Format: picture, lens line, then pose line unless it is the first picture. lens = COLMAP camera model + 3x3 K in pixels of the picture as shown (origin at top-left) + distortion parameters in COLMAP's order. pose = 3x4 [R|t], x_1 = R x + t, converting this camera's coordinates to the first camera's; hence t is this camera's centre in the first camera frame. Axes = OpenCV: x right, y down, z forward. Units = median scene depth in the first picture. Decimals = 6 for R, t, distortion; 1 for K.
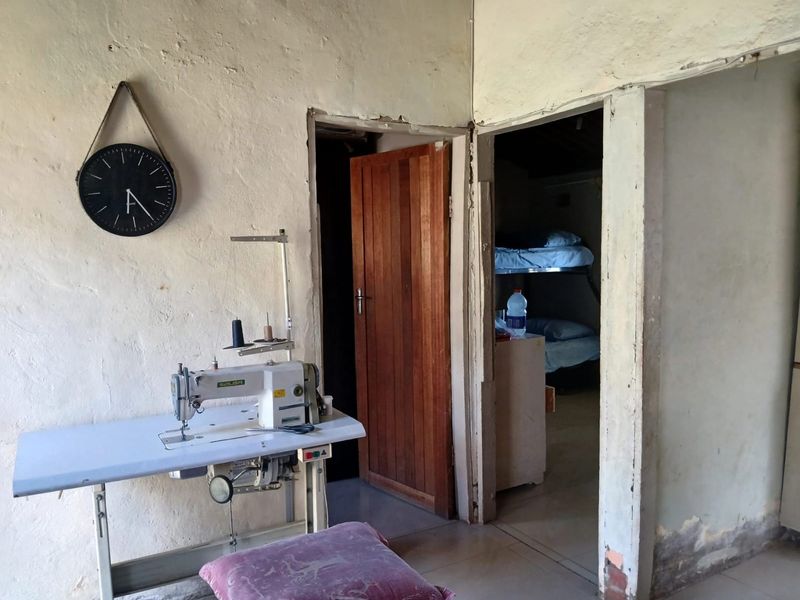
lens RADIAL K [[647.6, 0, 400.0], [0, 647.6, 300.0], [0, 0, 1]] dist [0.071419, -0.127261]
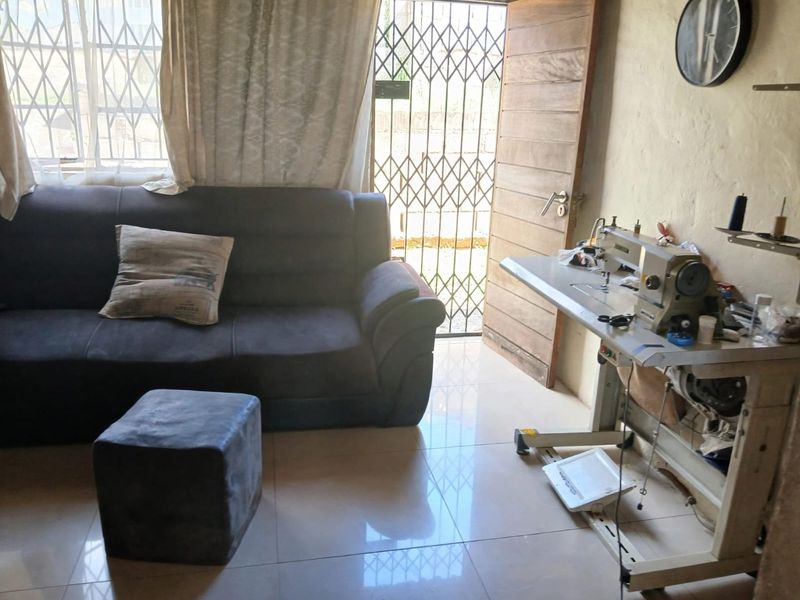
lens RADIAL K [[647.6, 0, 400.0], [0, 647.6, 300.0], [0, 0, 1]] dist [0.071419, -0.127261]
pose [[-0.313945, 0.288143, -0.904661, 0.616403], [-0.081827, 0.941079, 0.328139, -0.076403], [0.945909, 0.177043, -0.271869, 0.853154]]
